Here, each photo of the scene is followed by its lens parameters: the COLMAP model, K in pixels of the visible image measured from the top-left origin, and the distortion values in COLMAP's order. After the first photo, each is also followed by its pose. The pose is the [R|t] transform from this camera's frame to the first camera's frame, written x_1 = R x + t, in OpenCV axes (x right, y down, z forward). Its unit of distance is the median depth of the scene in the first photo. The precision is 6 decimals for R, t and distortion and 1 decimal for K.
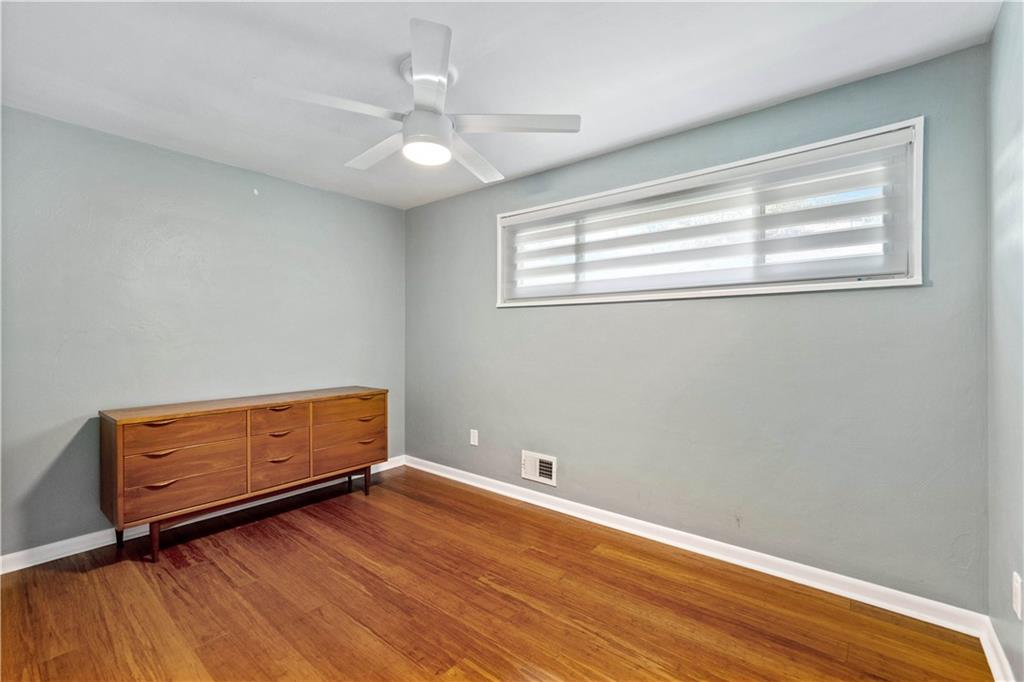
lens RADIAL K [[443.1, 0, 511.6], [0, 443.1, 337.1], [0, 0, 1]] dist [-0.000065, -0.000027]
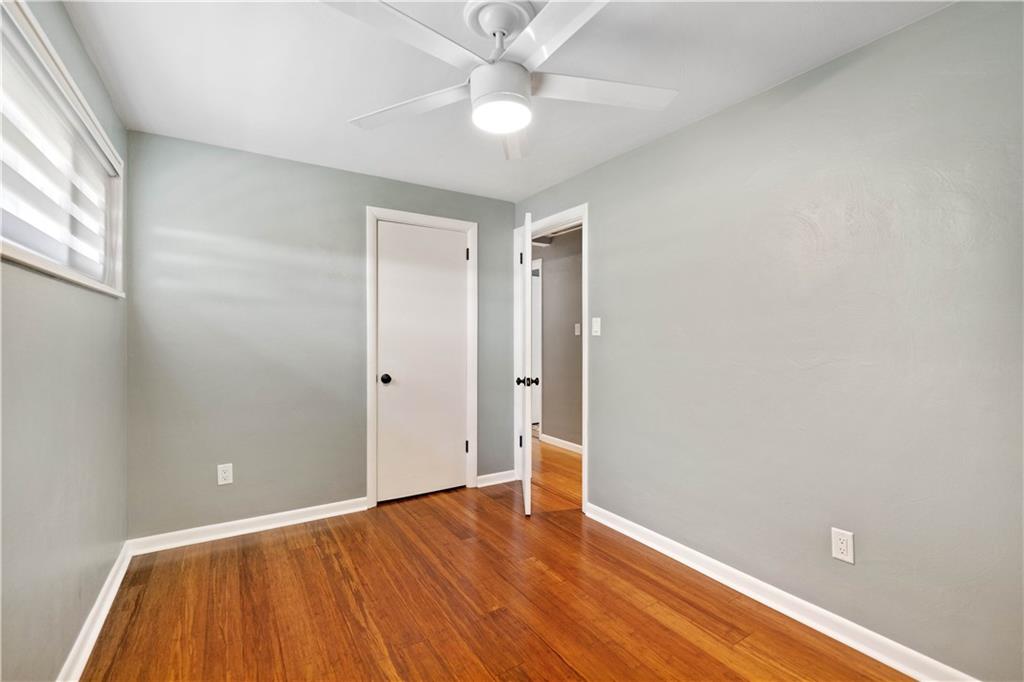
lens RADIAL K [[443.1, 0, 511.6], [0, 443.1, 337.1], [0, 0, 1]] dist [-0.000065, -0.000027]
pose [[-0.952275, 0.000682, 0.305240, -0.502954], [0.001040, 0.999999, 0.001013, -0.013437], [-0.305239, 0.001282, -0.952275, 1.943328]]
